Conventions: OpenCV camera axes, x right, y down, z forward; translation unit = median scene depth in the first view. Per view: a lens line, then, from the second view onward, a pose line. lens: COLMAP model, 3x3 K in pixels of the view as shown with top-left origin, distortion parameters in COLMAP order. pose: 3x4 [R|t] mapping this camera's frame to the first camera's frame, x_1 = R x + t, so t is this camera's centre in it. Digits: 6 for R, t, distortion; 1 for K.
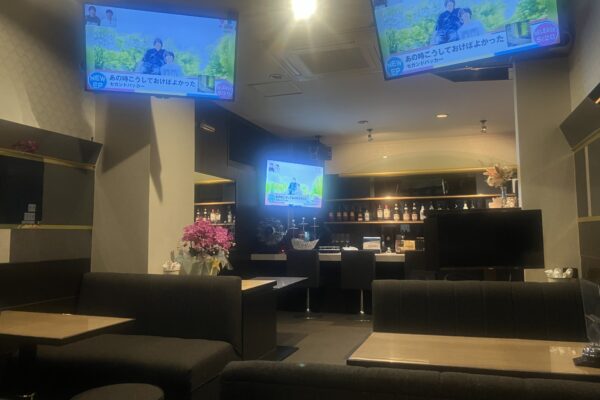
lens RADIAL K [[483.2, 0, 300.0], [0, 483.2, 199.1], [0, 0, 1]] dist [0.005332, -0.011872]
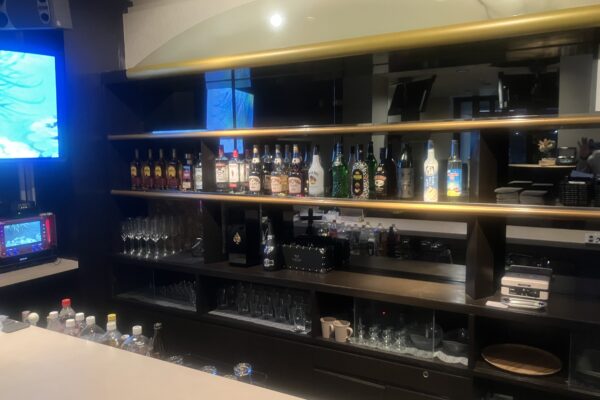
lens RADIAL K [[483.2, 0, 300.5], [0, 483.2, 200.3], [0, 0, 1]] dist [0.005332, -0.011872]
pose [[0.980403, 0.015200, -0.196417, 0.292860], [0.019040, 0.985040, 0.171268, -0.011336], [0.196082, -0.171651, 0.965447, 0.642345]]
